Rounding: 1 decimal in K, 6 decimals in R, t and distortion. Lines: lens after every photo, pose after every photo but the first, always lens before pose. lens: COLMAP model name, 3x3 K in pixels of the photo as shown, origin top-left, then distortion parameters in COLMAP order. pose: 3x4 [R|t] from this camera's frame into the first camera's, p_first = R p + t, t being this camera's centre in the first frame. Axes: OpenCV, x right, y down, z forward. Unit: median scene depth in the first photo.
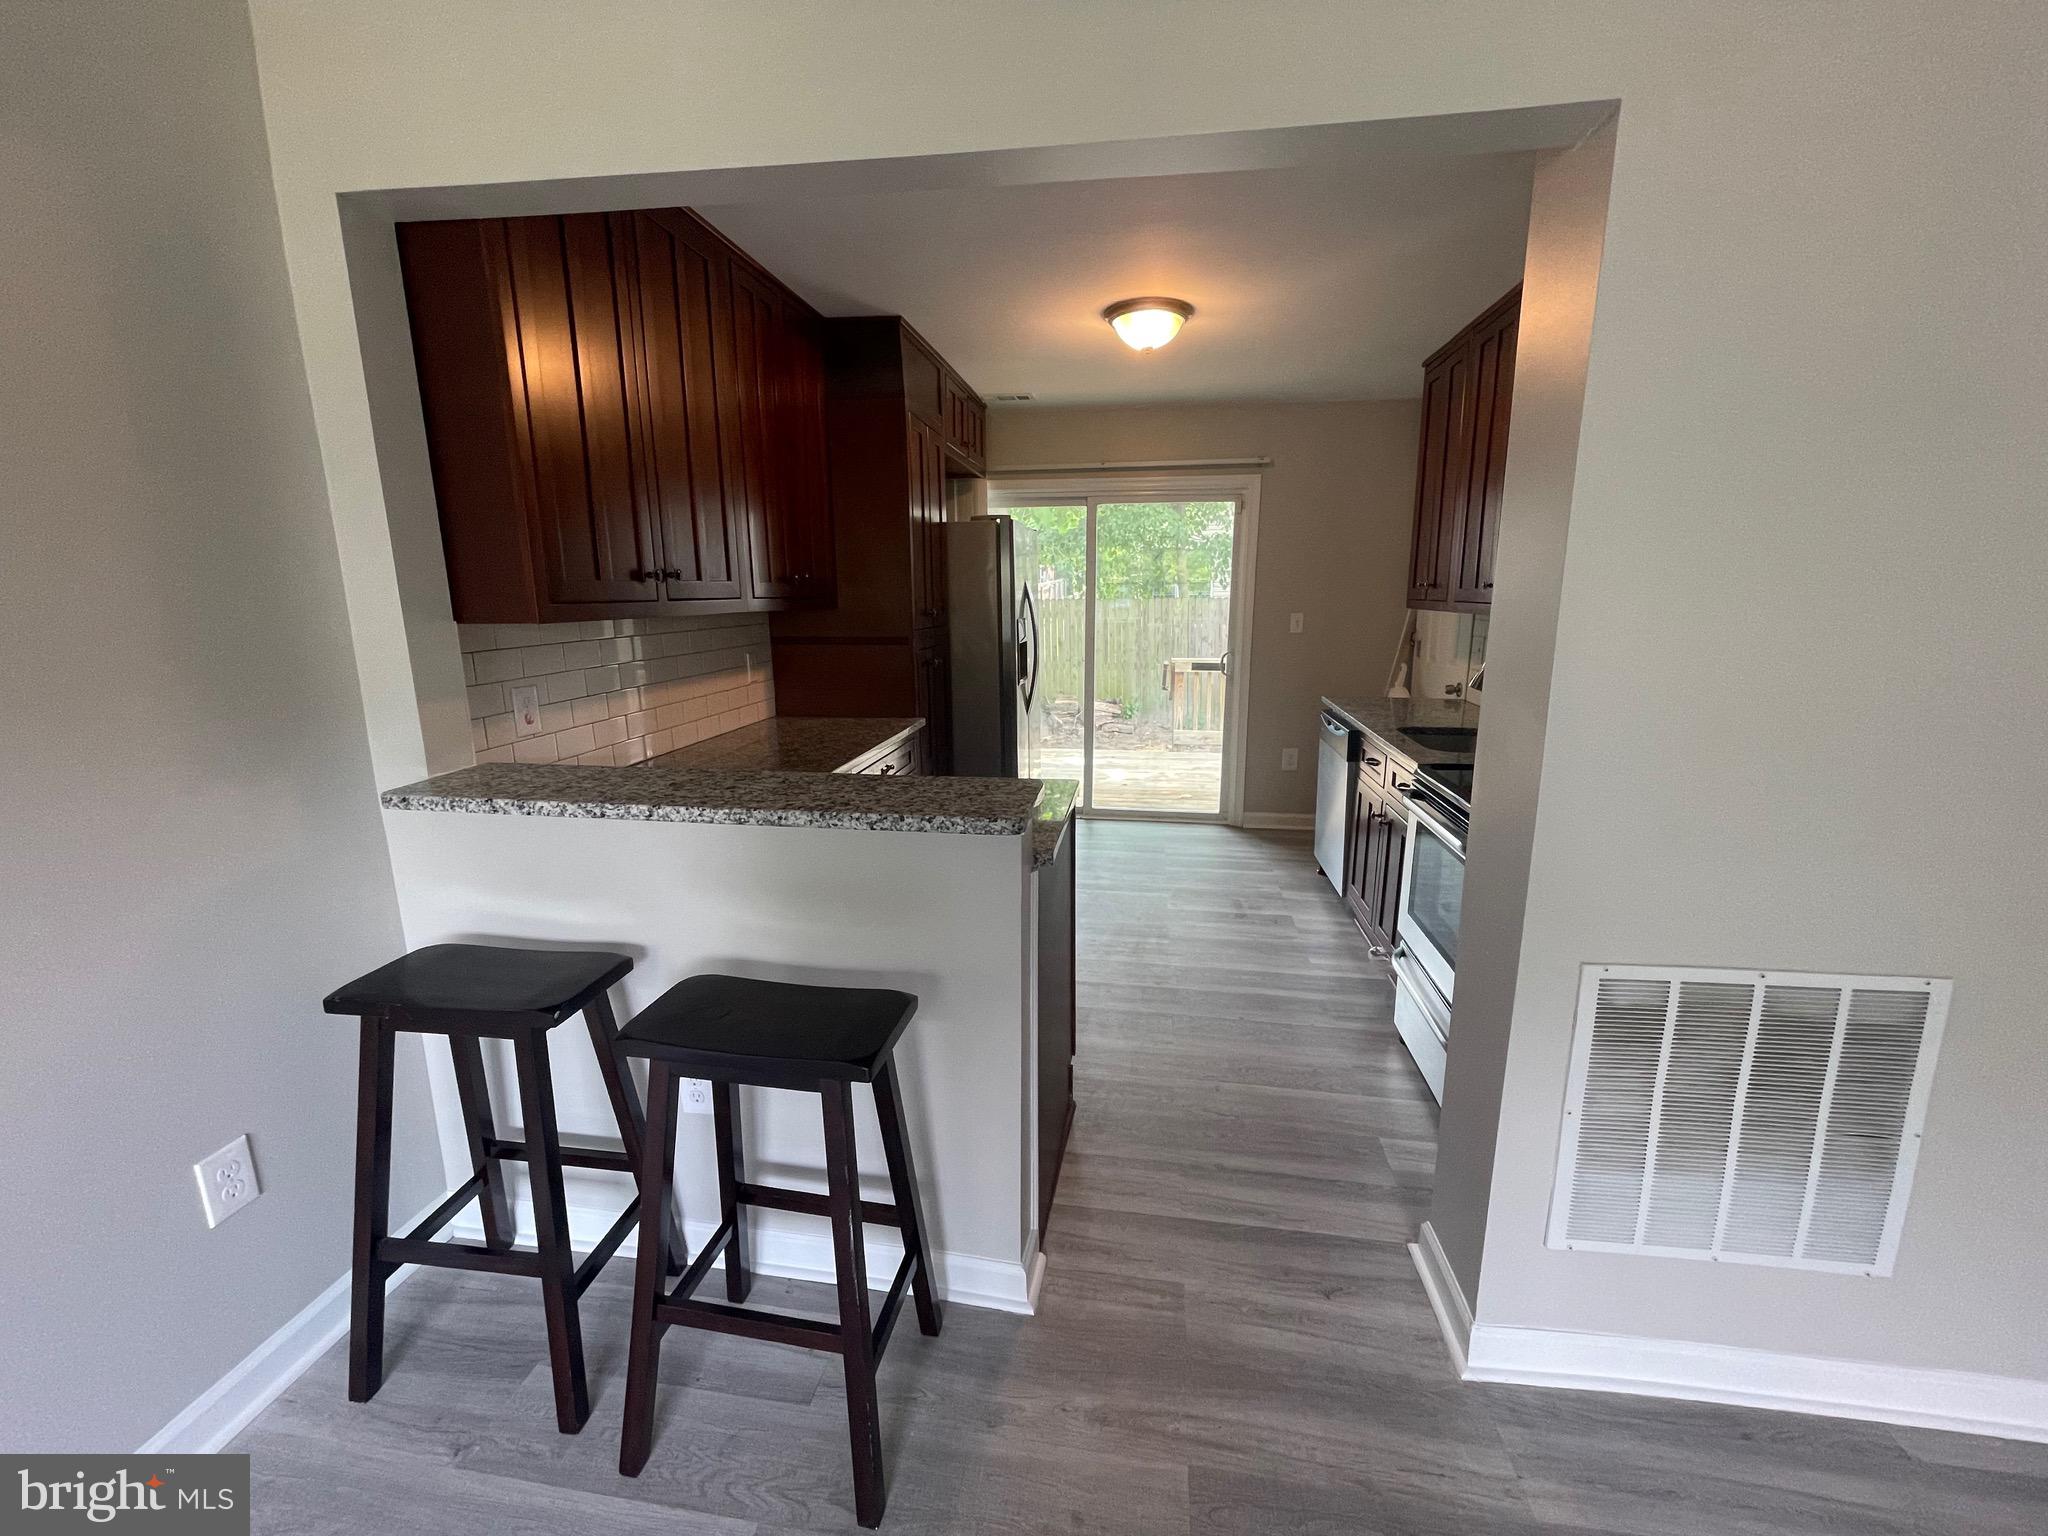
lens RADIAL K [[822.6, 0, 1035.6], [0, 822.6, 765.6], [0, 0, 1]] dist [-0.004591, 0.002312]
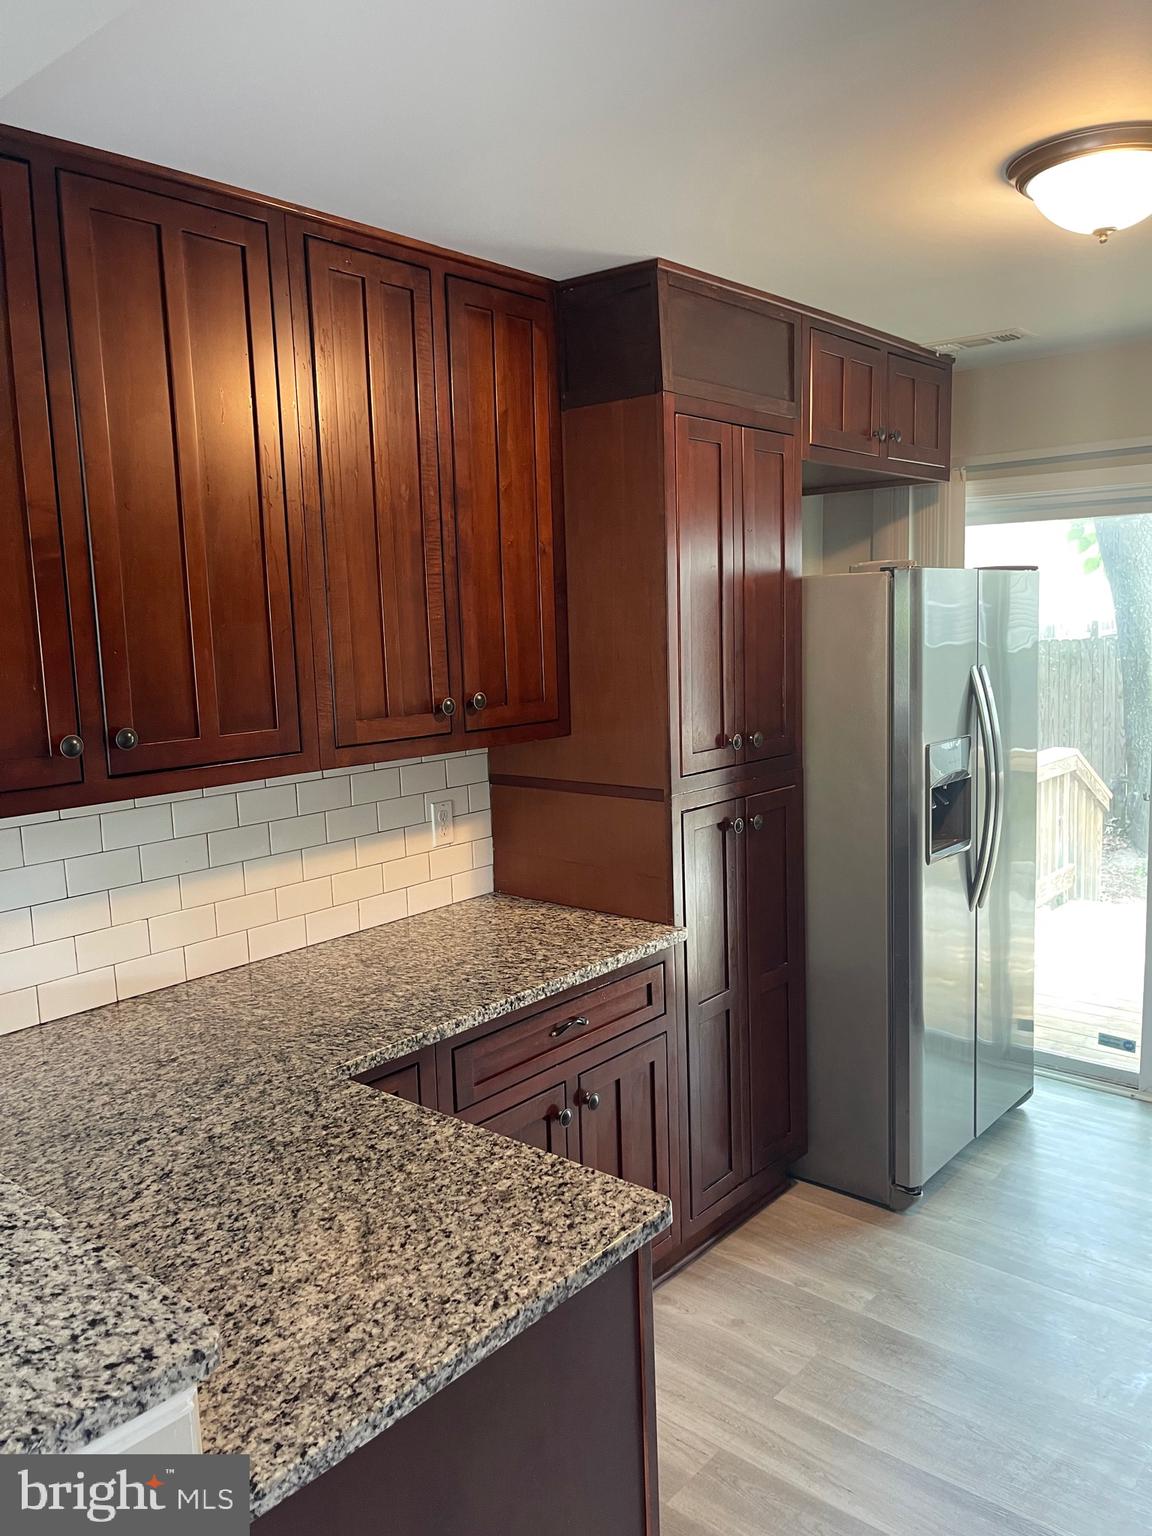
lens RADIAL K [[1148.7, 0, 573.8], [0, 1148.7, 760.8], [0, 0, 1]] dist [0.010701, 0.001402]
pose [[0.845607, 0.059440, -0.530487, 0.467217], [-0.095690, 0.994563, -0.041092, -0.306767], [0.525160, 0.085510, 0.846697, 0.630876]]
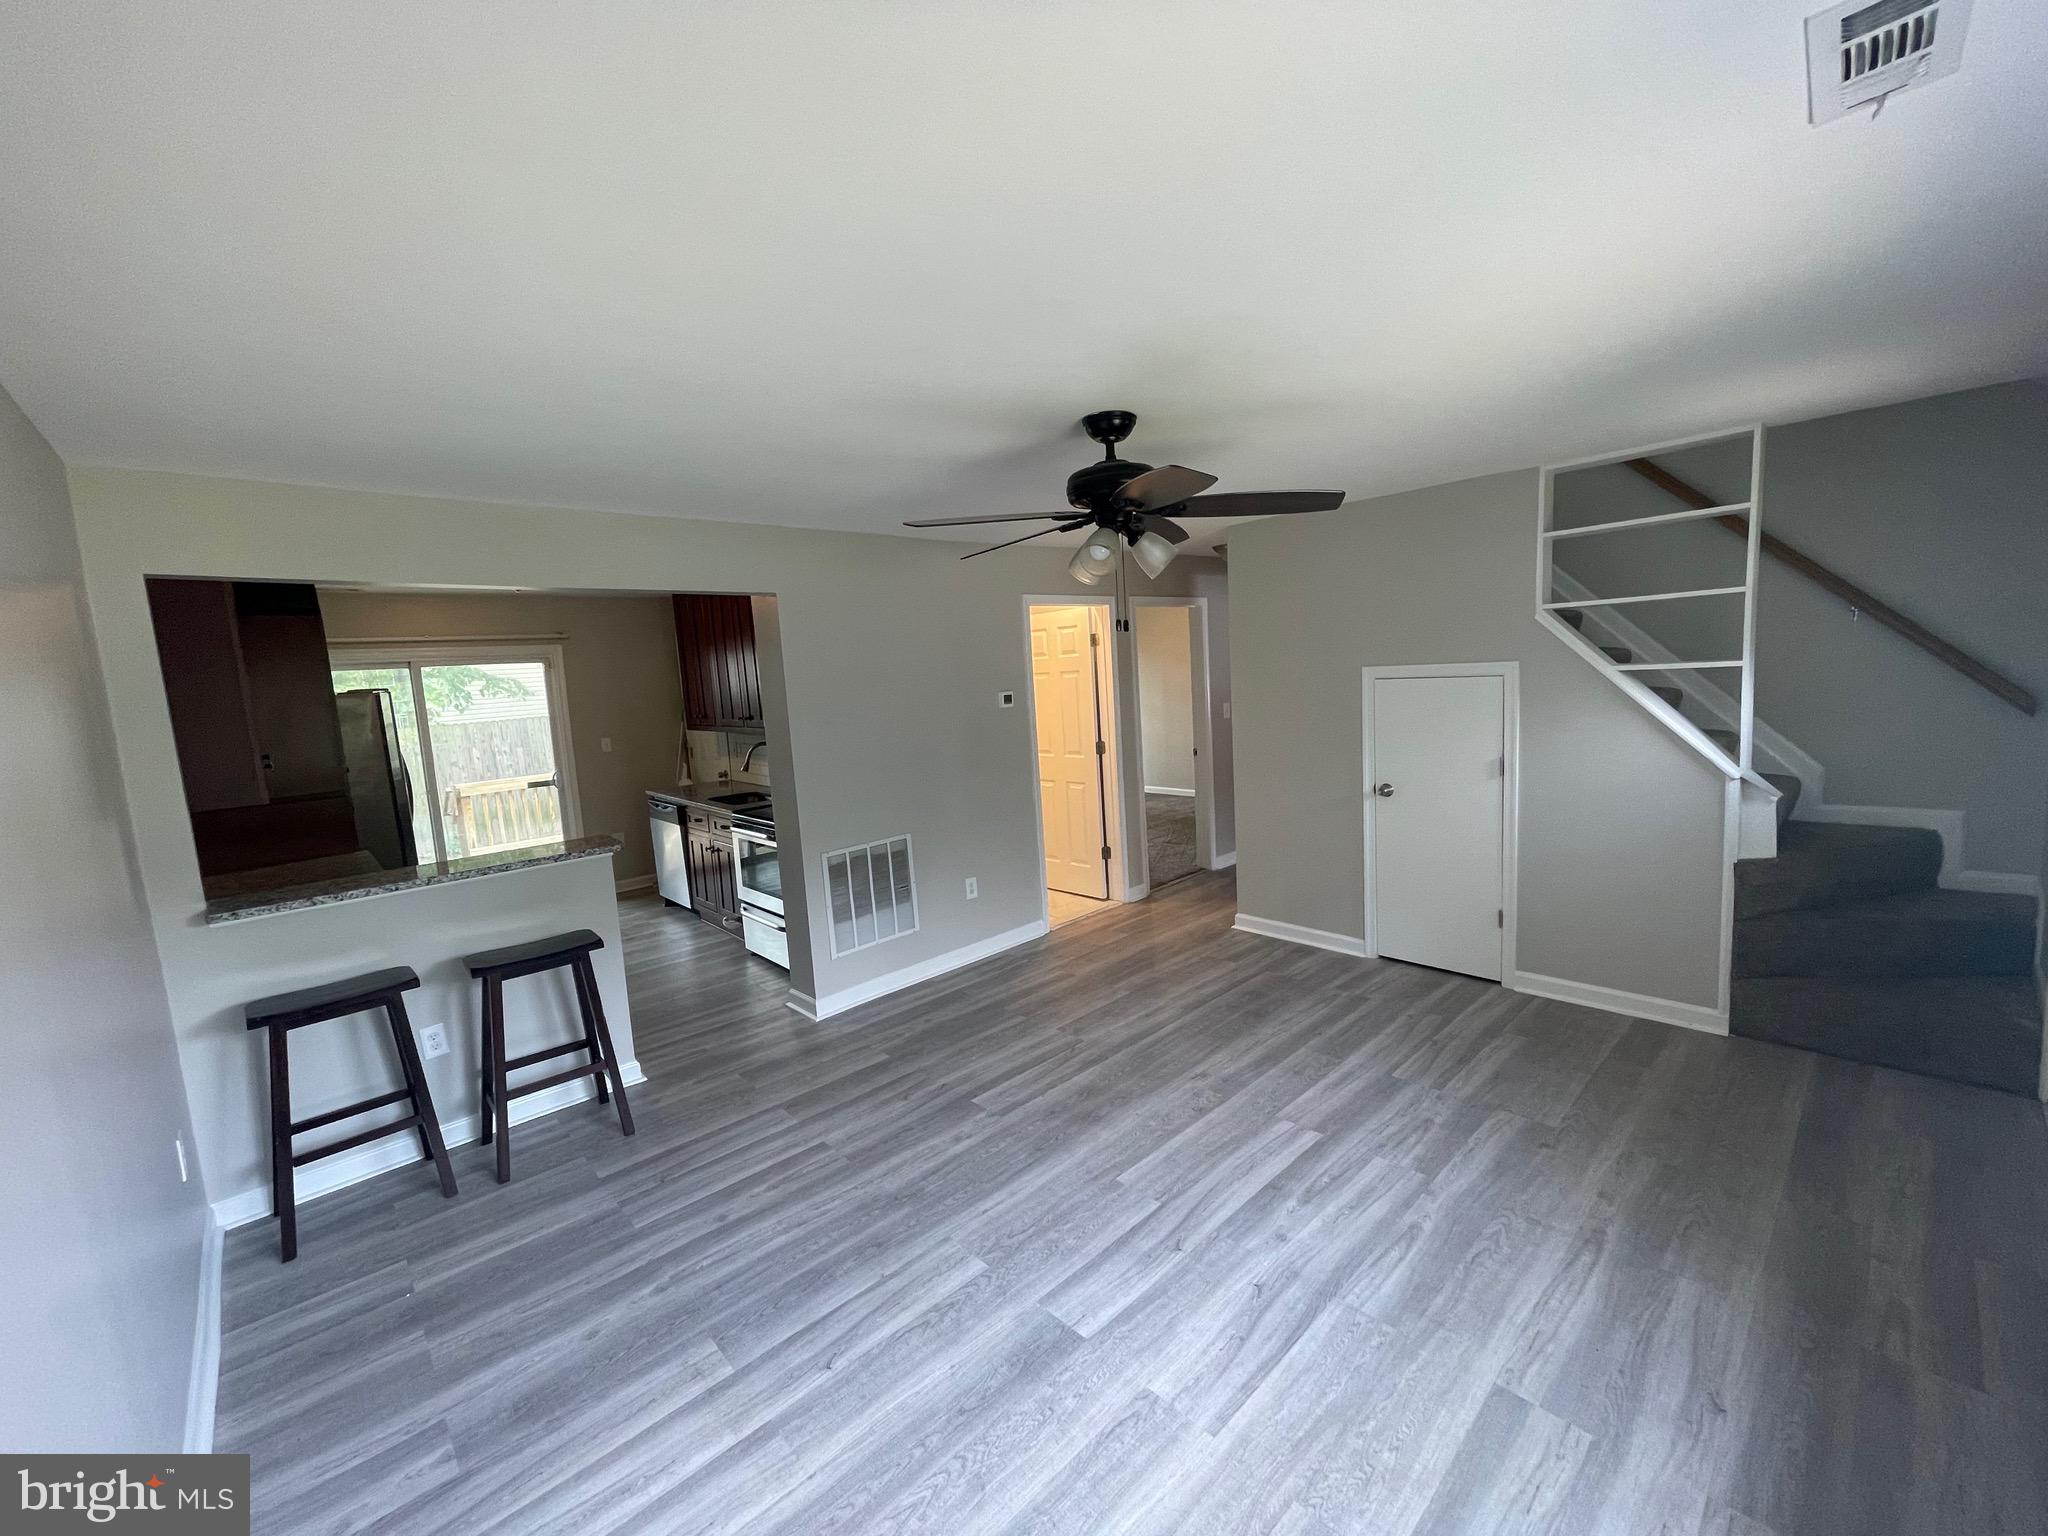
lens RADIAL K [[822.6, 0, 1027.8], [0, 822.6, 764.7], [0, 0, 1]] dist [-0.004591, 0.002312]
pose [[0.621354, -0.123694, 0.773704, -1.001858], [0.213841, 0.976744, -0.015579, 0.116148], [-0.753784, 0.175130, 0.633355, -1.333372]]
